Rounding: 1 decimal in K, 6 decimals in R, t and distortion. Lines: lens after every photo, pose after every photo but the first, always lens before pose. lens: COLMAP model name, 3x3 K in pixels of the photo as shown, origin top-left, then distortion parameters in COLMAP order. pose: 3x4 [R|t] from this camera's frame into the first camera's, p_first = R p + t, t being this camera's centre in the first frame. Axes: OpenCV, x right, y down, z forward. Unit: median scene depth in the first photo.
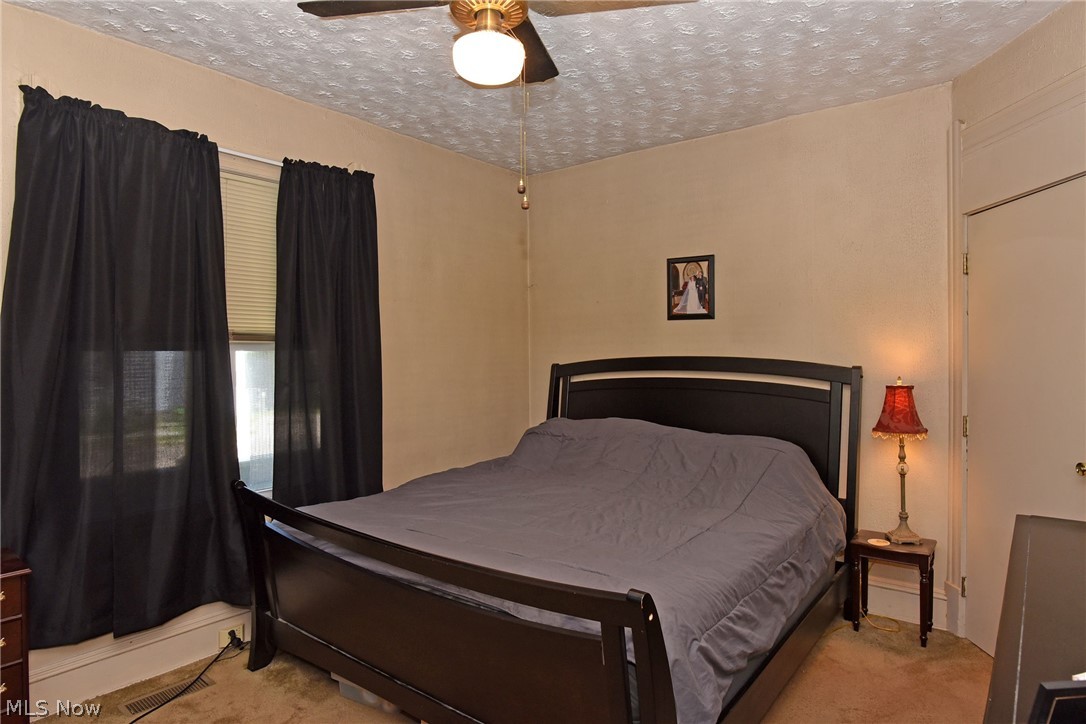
lens RADIAL K [[627.6, 0, 541.4], [0, 627.6, 364.5], [0, 0, 1]] dist [-0.036578, 0.013707]
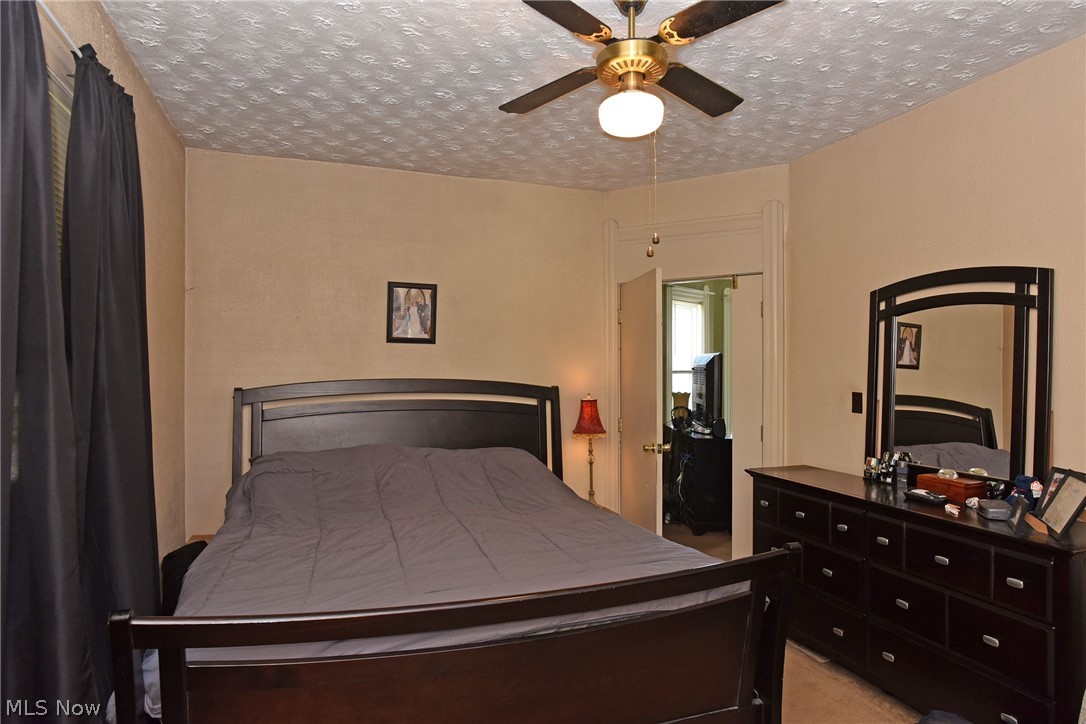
lens RADIAL K [[627.6, 0, 541.4], [0, 627.6, 364.5], [0, 0, 1]] dist [-0.036578, 0.013707]
pose [[0.535469, 0.013848, 0.844442, -0.540429], [0.008617, 0.999724, -0.021859, -0.012309], [-0.844511, 0.018981, 0.535202, 0.270376]]
